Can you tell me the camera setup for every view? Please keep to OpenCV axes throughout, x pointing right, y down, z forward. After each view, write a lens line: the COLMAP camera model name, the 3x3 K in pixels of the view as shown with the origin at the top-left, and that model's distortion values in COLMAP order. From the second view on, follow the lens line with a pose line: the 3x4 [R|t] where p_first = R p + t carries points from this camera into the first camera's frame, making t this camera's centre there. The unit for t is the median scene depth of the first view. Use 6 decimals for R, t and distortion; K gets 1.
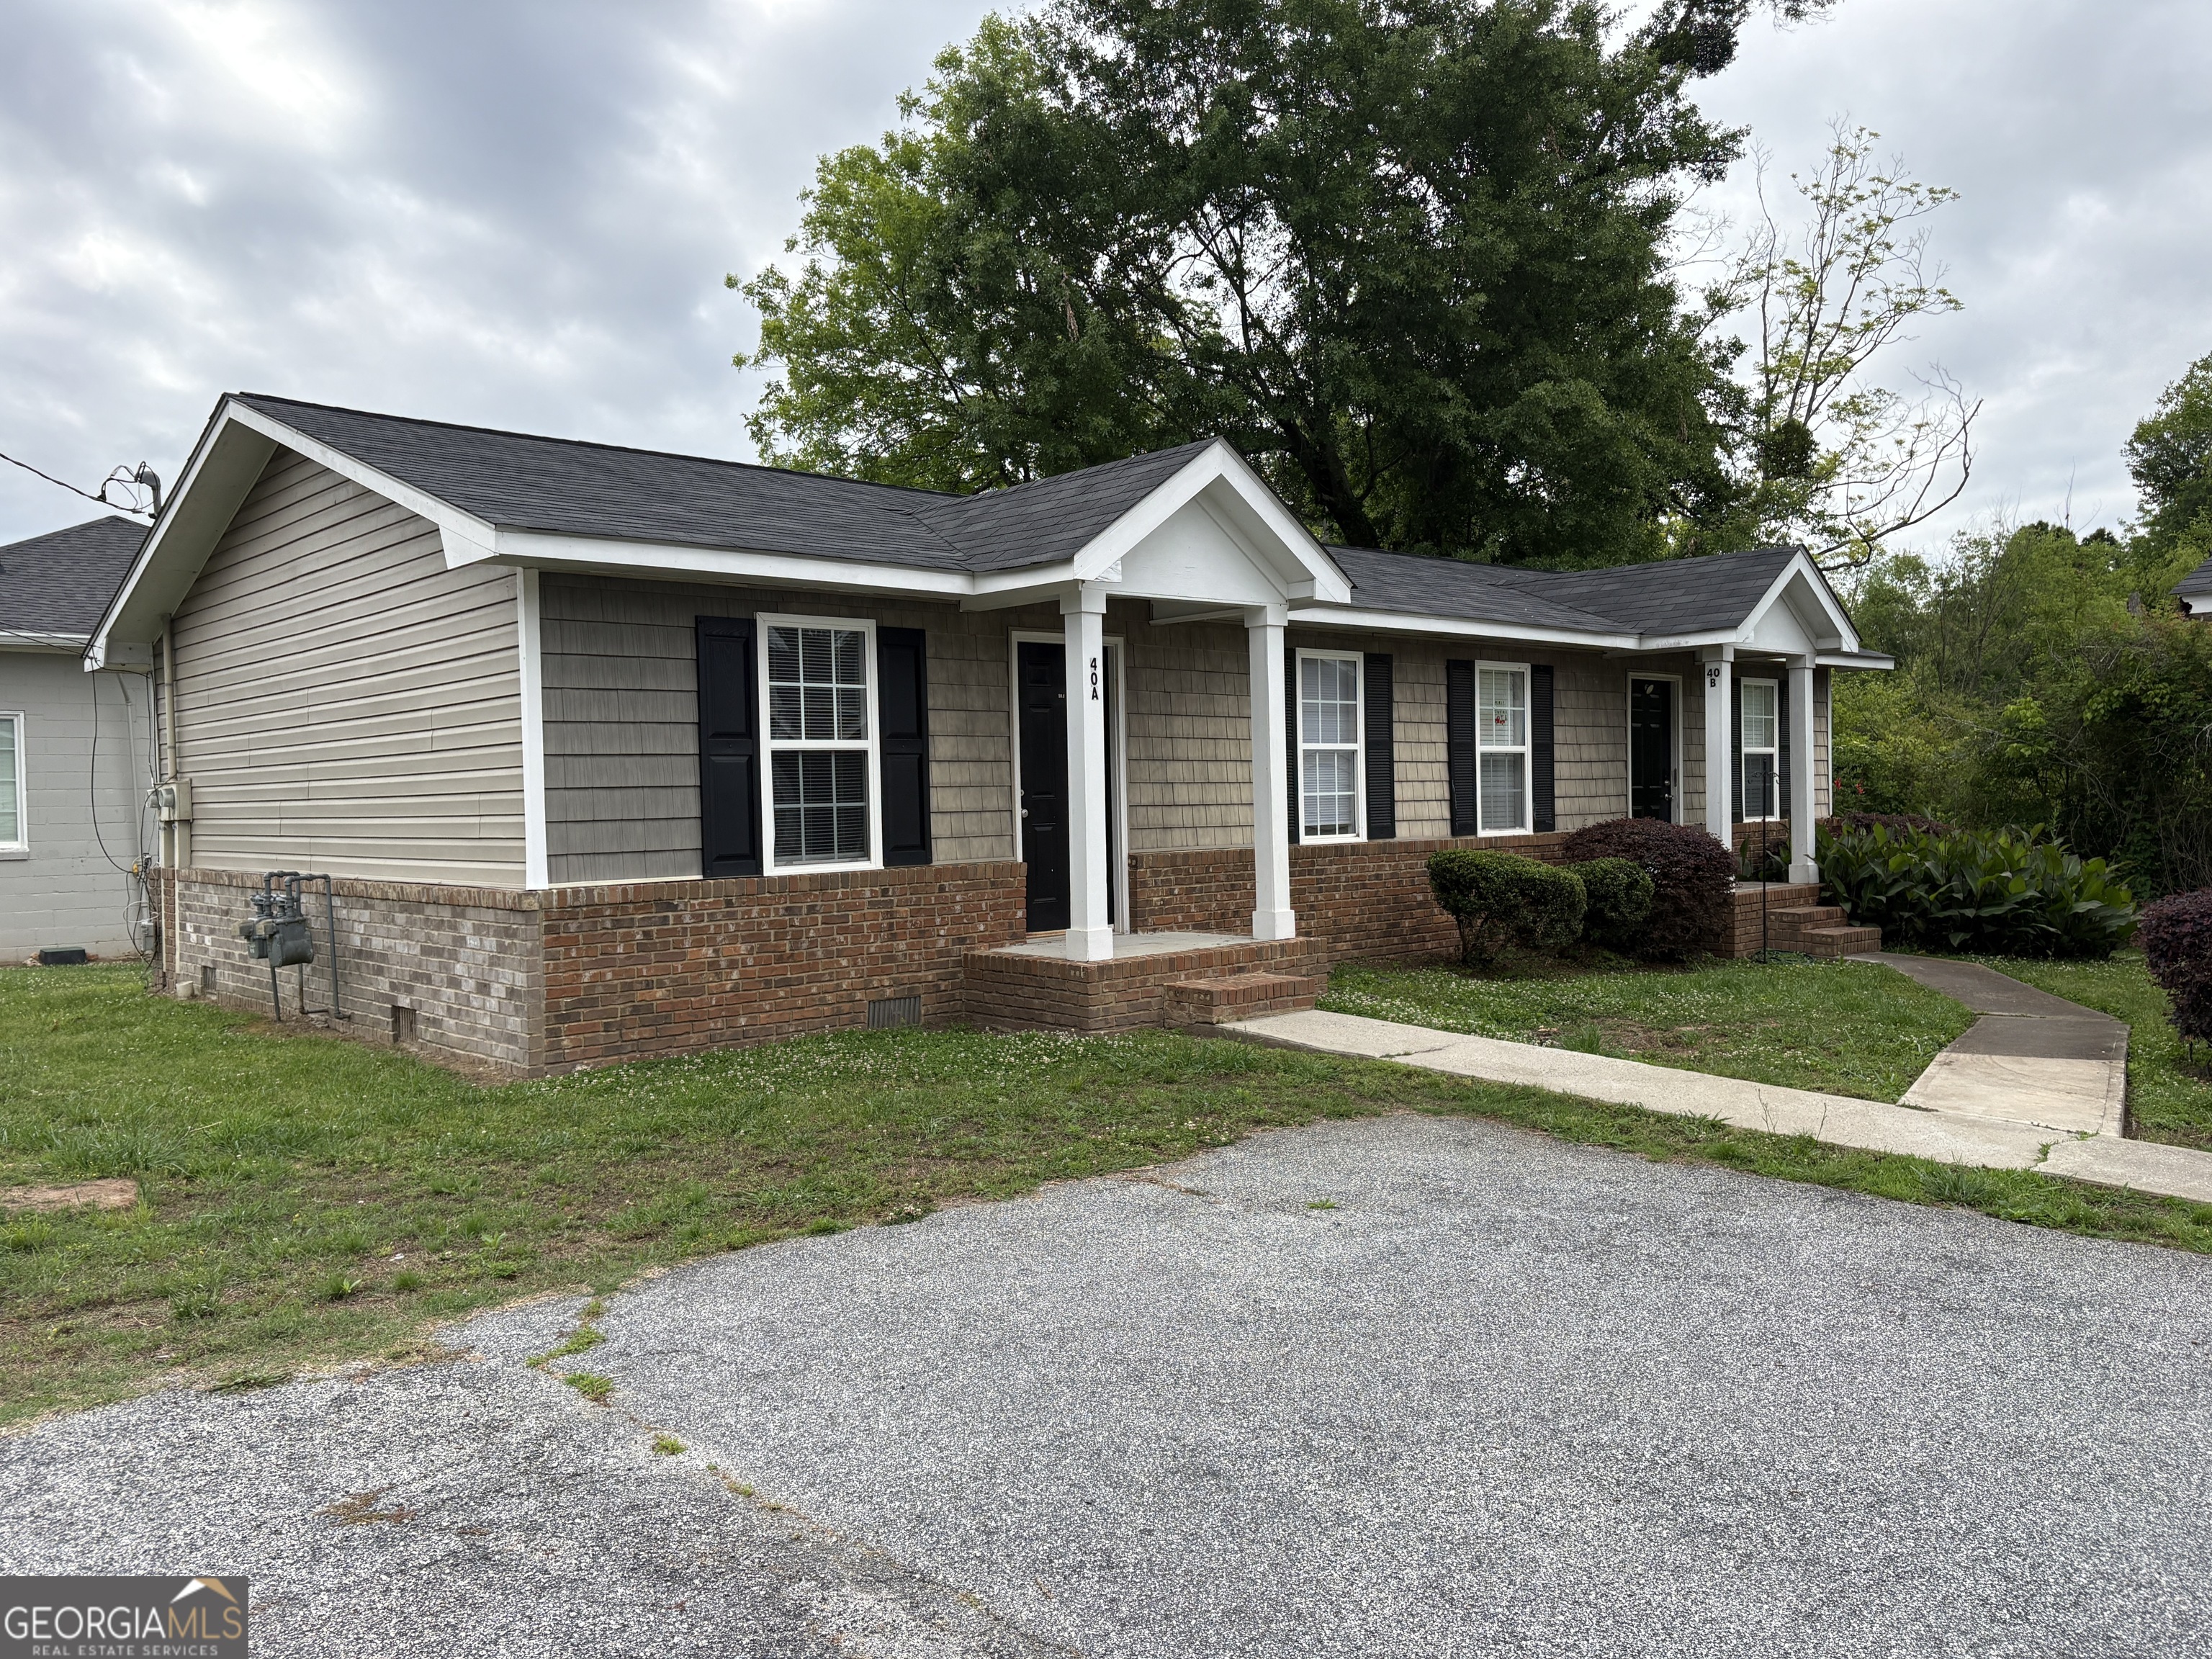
lens RADIAL K [[1672.7, 0, 1109.9], [0, 1672.7, 835.7], [0, 0, 1]] dist [0.027561, -0.013407]
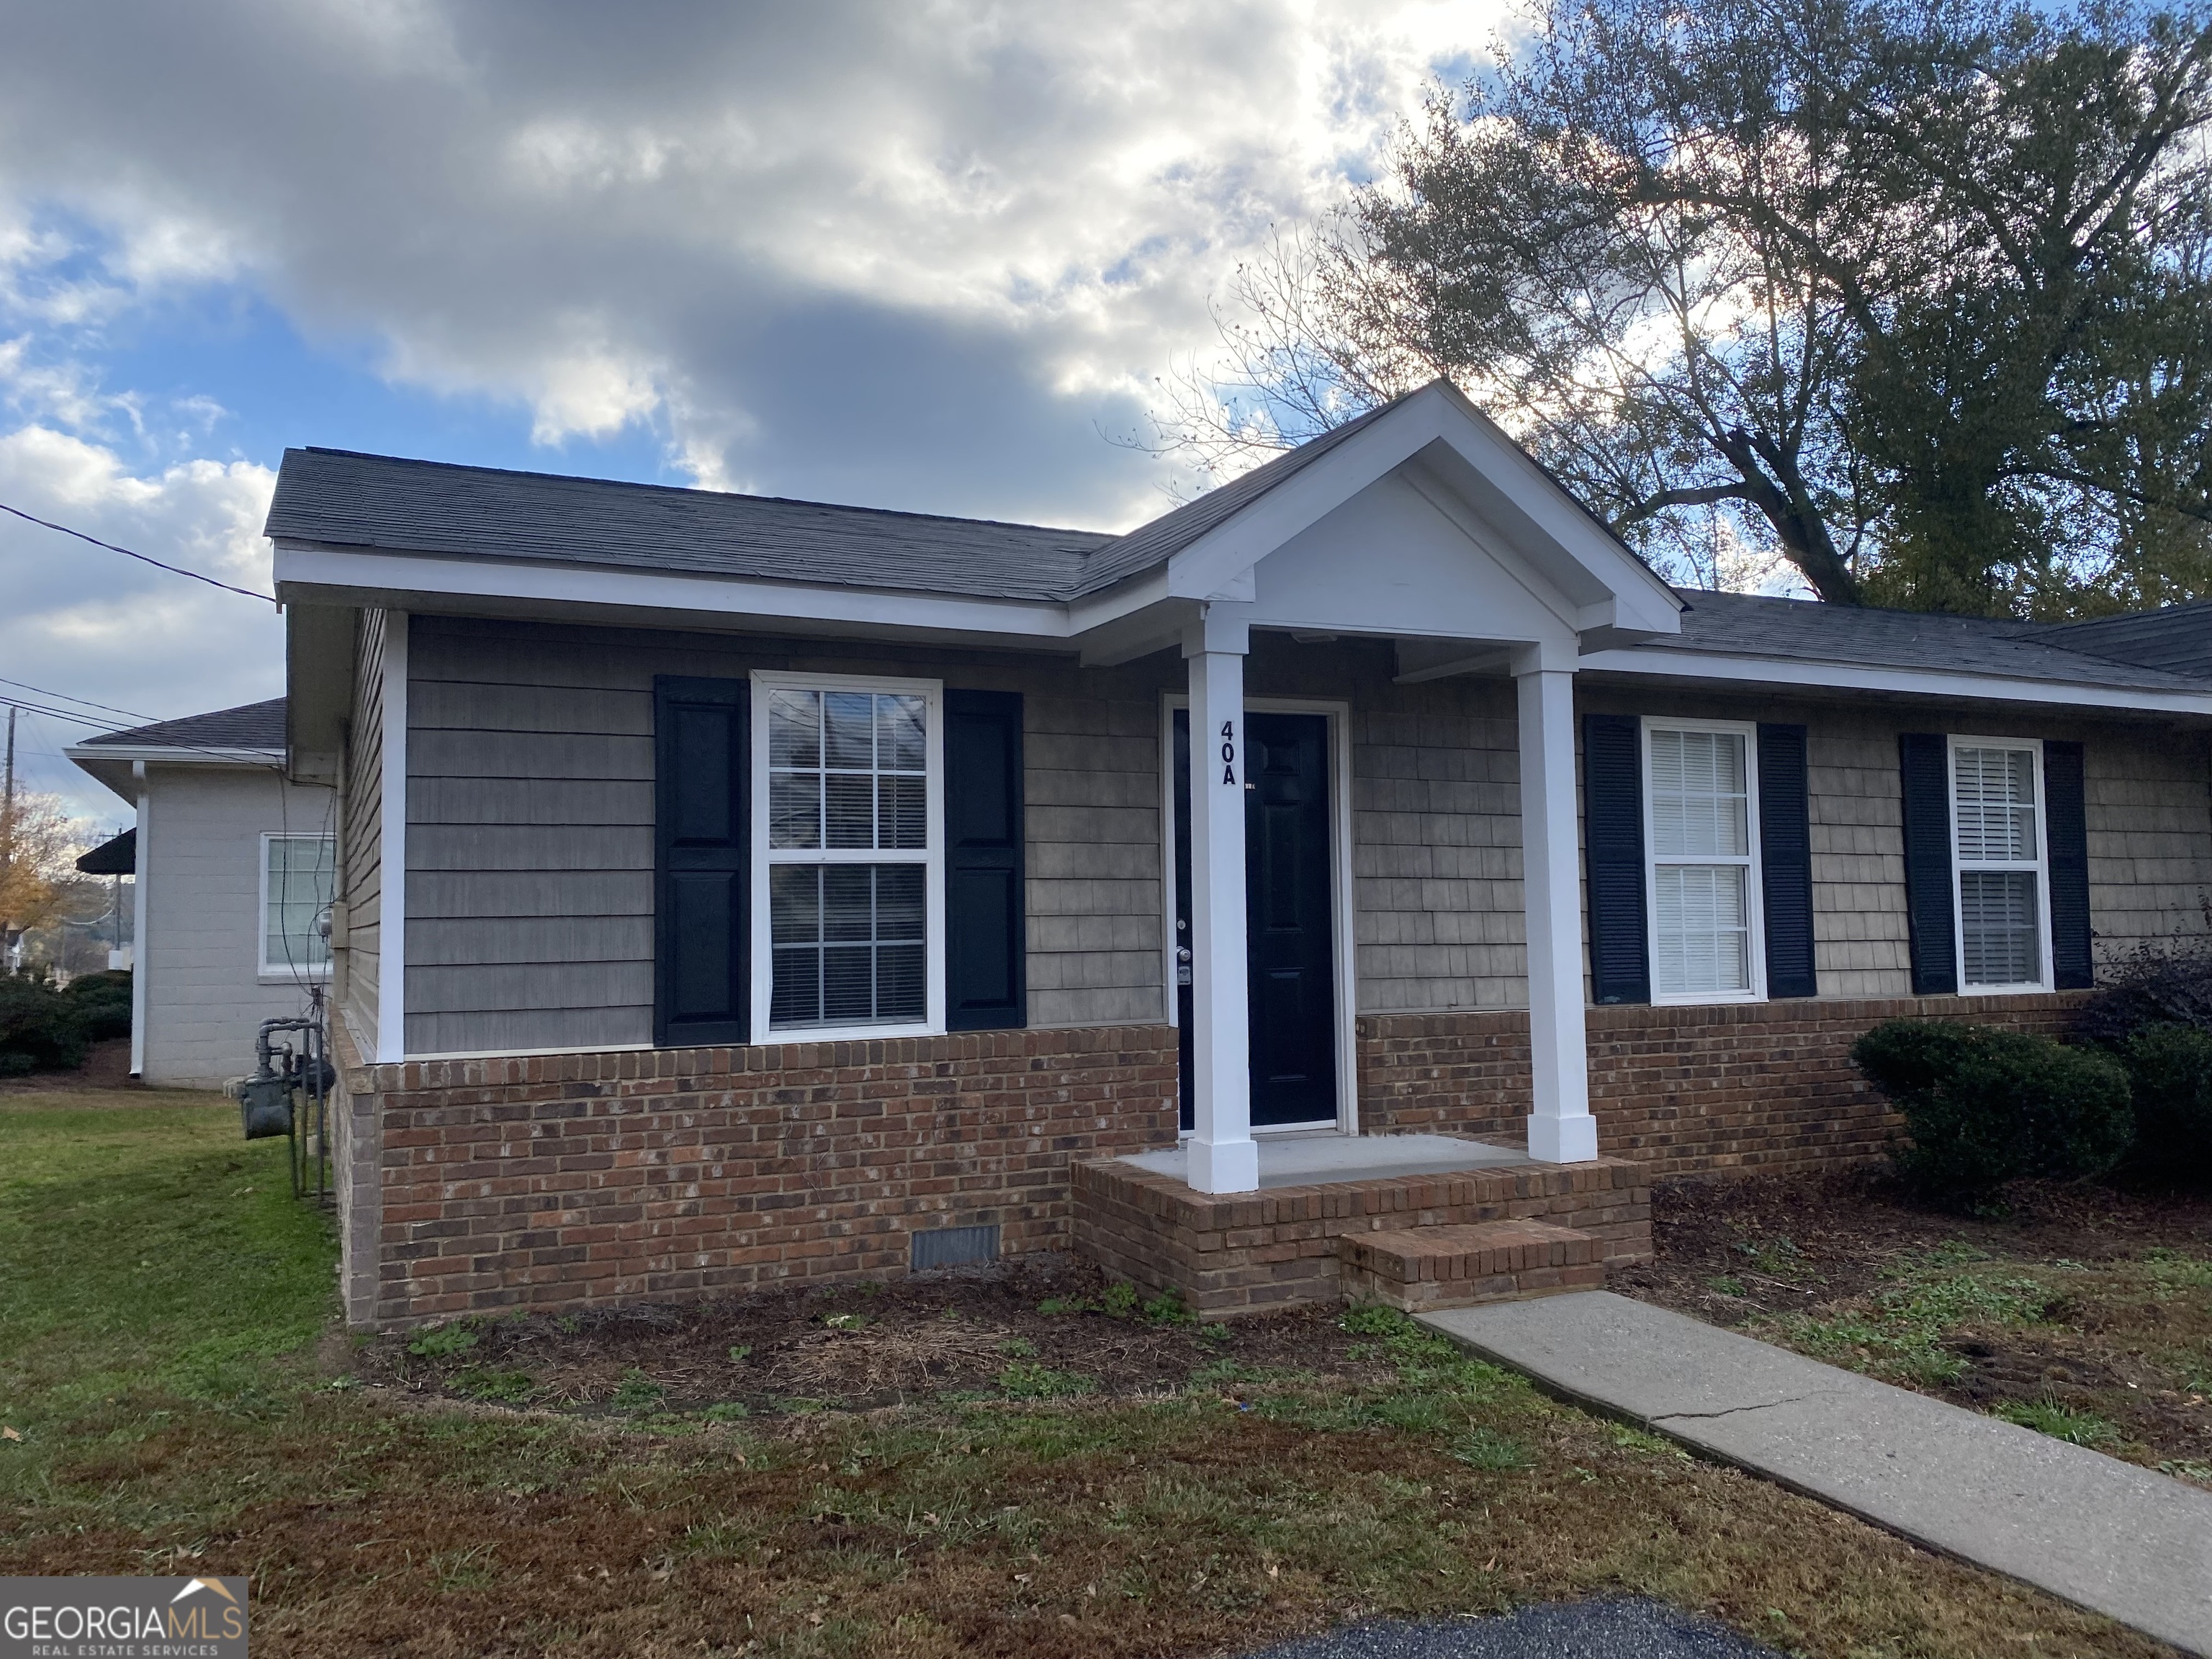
lens RADIAL K [[1669.8, 0, 1104.5], [0, 1669.8, 796.0], [0, 0, 1]] dist [0.043909, -0.041204]
pose [[0.954415, -0.015054, -0.298102, 0.130370], [-0.014147, 0.995323, -0.095557, -0.013040], [0.298147, 0.095419, 0.949739, 0.344482]]
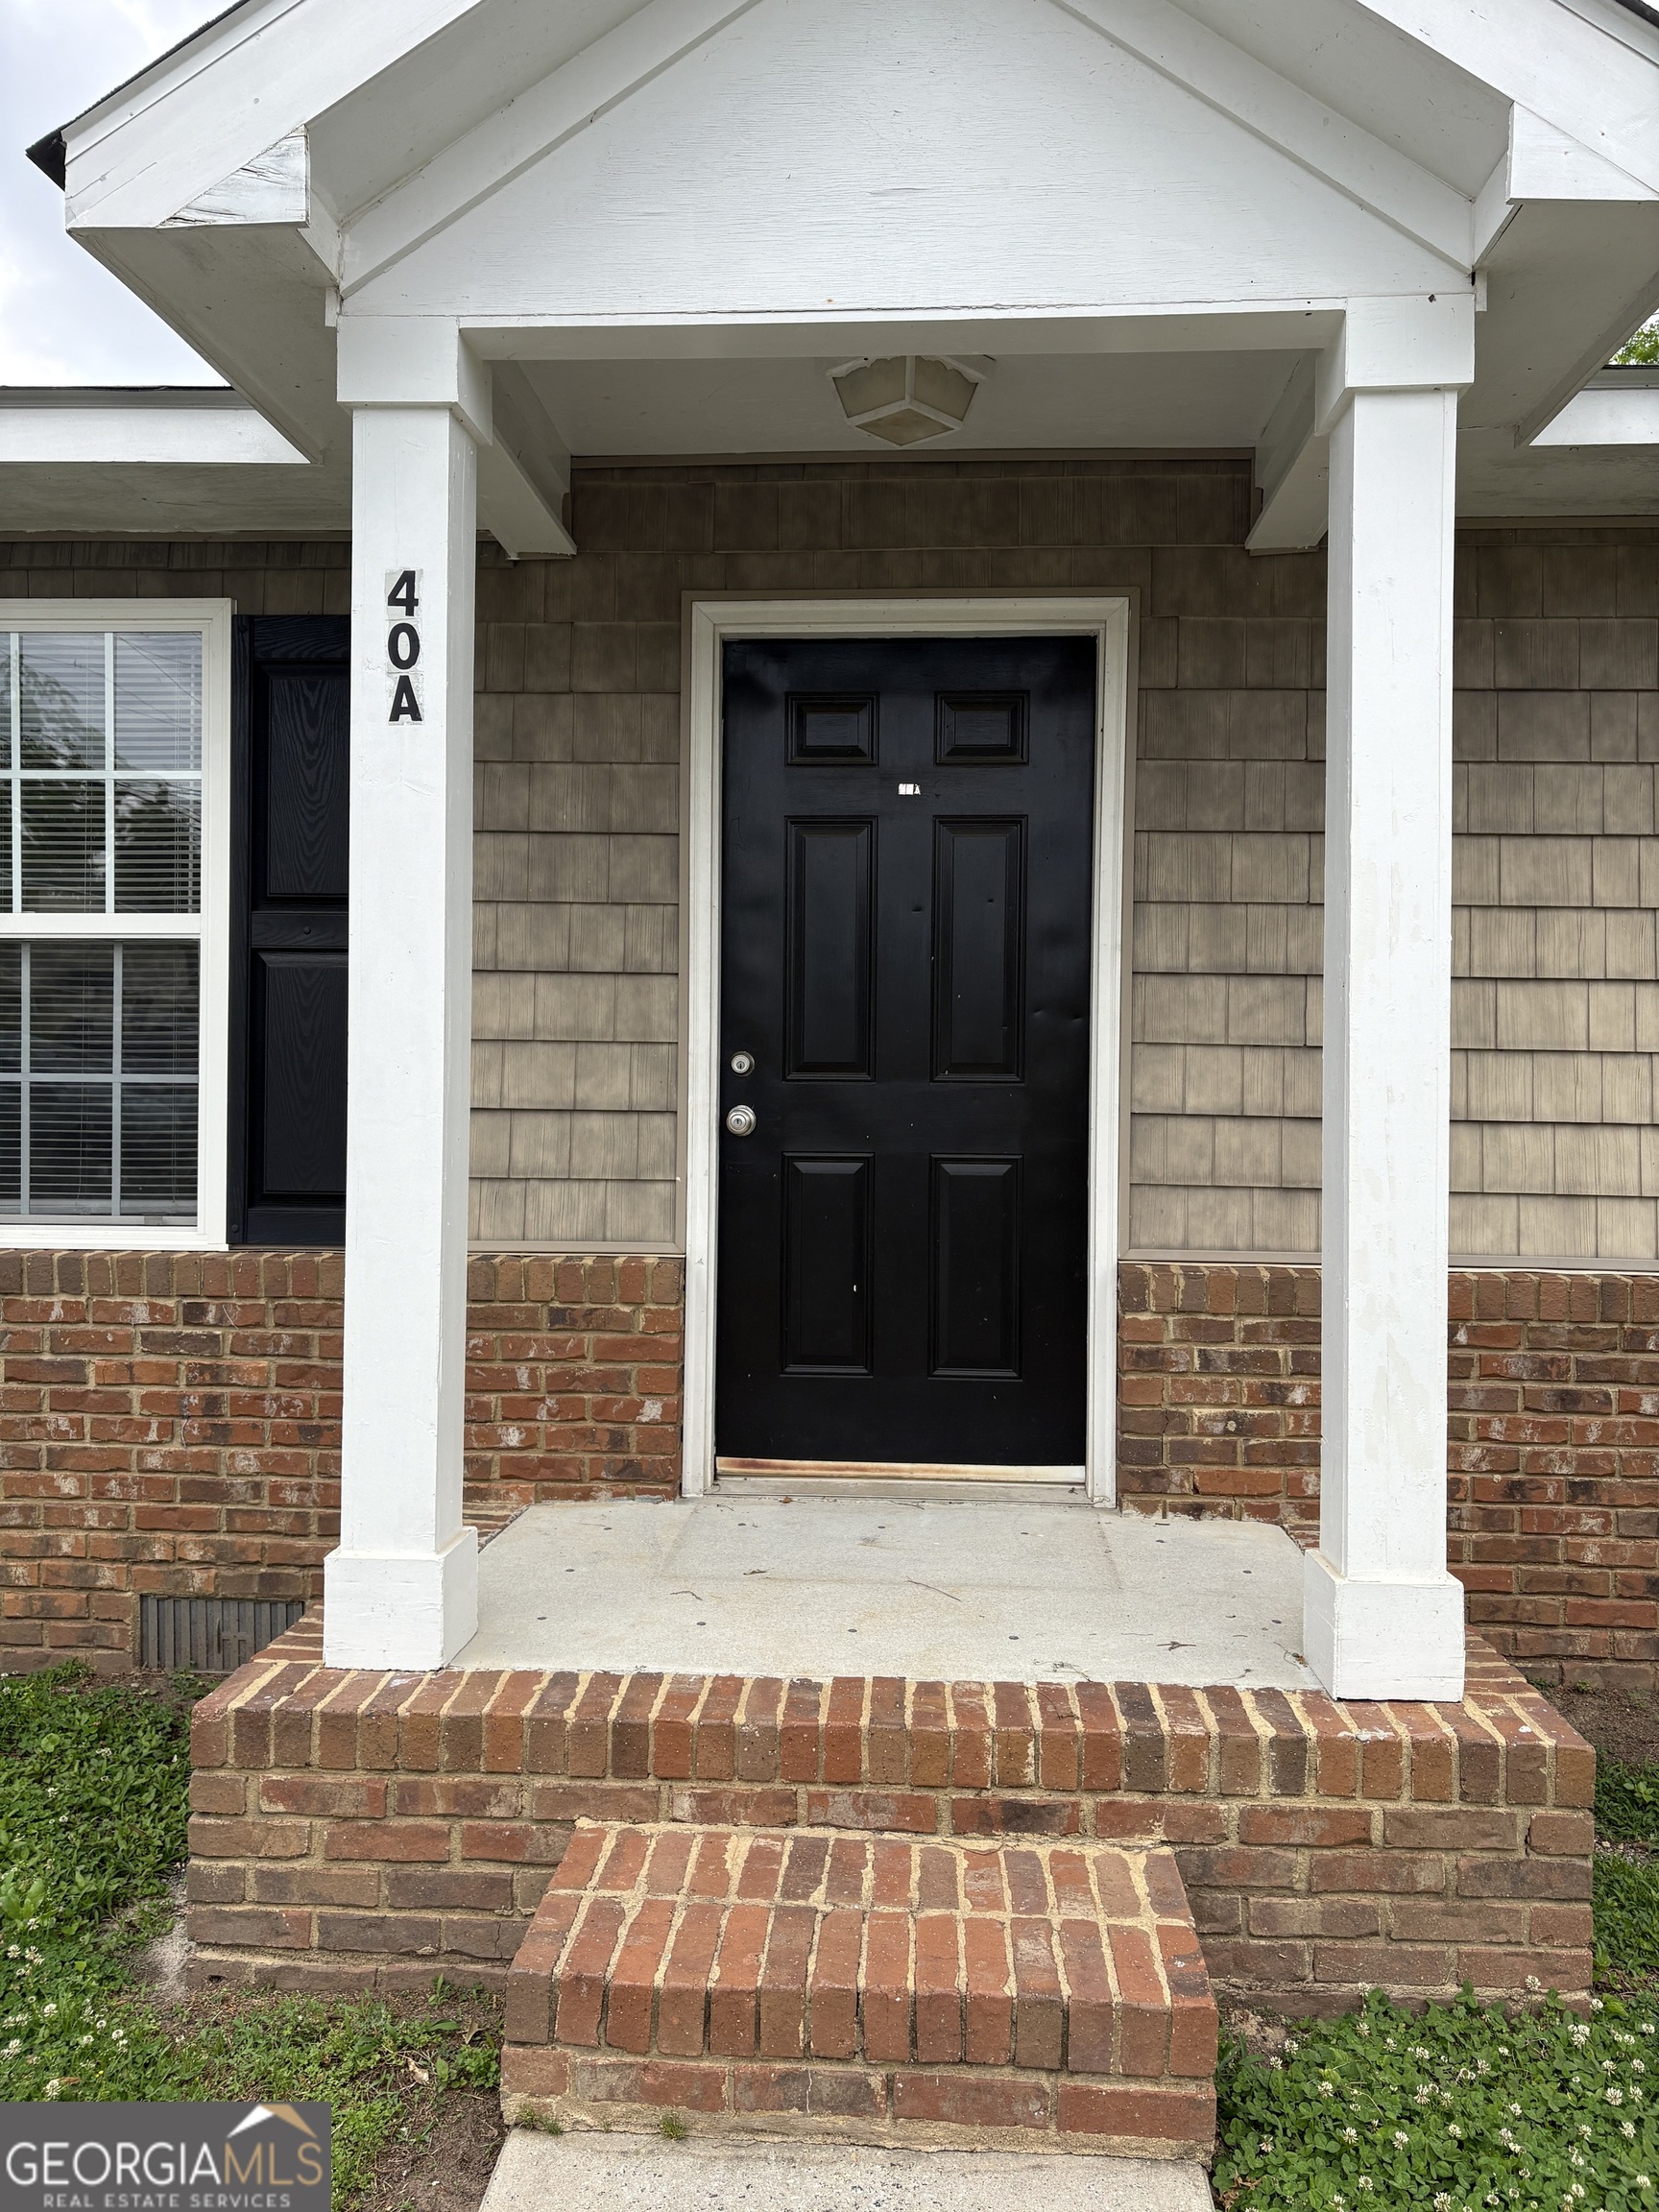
lens RADIAL K [[1672.7, 0, 839.7], [0, 1672.7, 1103.4], [0, 0, 1]] dist [0.027561, -0.013407]
pose [[0.702001, 0.039417, -0.711084, 0.225929], [-0.046234, 0.998883, 0.009727, -0.023045], [0.710674, 0.026047, 0.703039, 0.805516]]
